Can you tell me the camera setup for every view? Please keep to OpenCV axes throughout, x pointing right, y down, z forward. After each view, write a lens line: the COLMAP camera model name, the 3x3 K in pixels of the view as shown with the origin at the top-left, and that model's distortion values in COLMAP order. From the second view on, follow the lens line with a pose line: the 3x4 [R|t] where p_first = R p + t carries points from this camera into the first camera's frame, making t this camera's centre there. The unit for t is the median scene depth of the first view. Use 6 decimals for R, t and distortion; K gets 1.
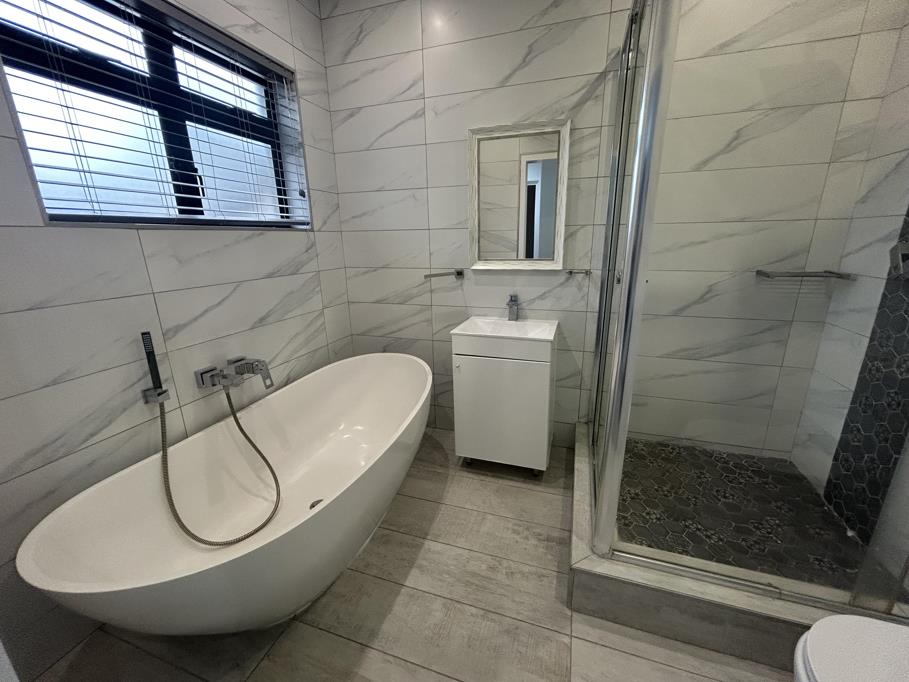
lens RADIAL K [[366.6, 0, 456.7], [0, 366.6, 337.4], [0, 0, 1]] dist [0.000207, 0.000420]
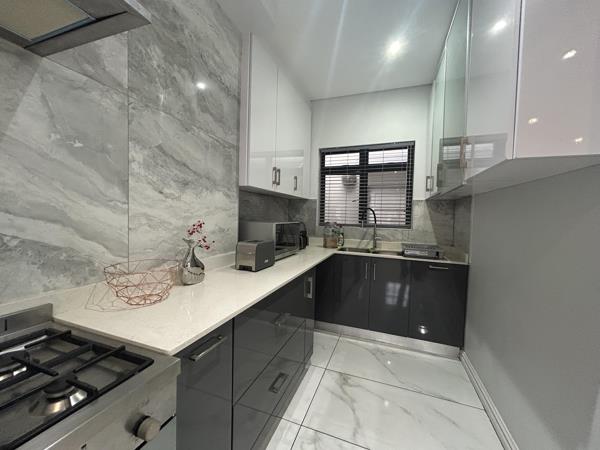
lens RADIAL K [[242.0, 0, 301.4], [0, 242.0, 222.6], [0, 0, 1]] dist [0.000207, 0.000420]
pose [[-0.034223, 0.049156, -0.998205, 1.335420], [-0.289172, 0.955580, 0.056971, -0.150618], [0.956665, 0.290602, -0.018488, 0.634141]]
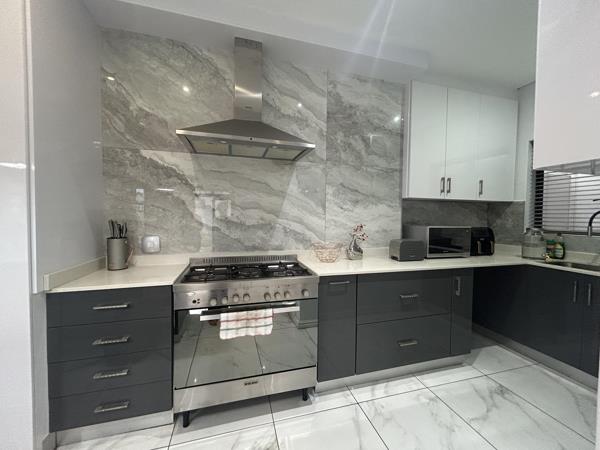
lens RADIAL K [[242.0, 0, 301.4], [0, 242.0, 222.6], [0, 0, 1]] dist [0.000207, 0.000420]
pose [[-0.825391, 0.024235, -0.564041, 1.604545], [-0.147469, 0.955137, 0.256838, -0.335886], [0.544961, 0.295171, -0.784788, 1.234390]]
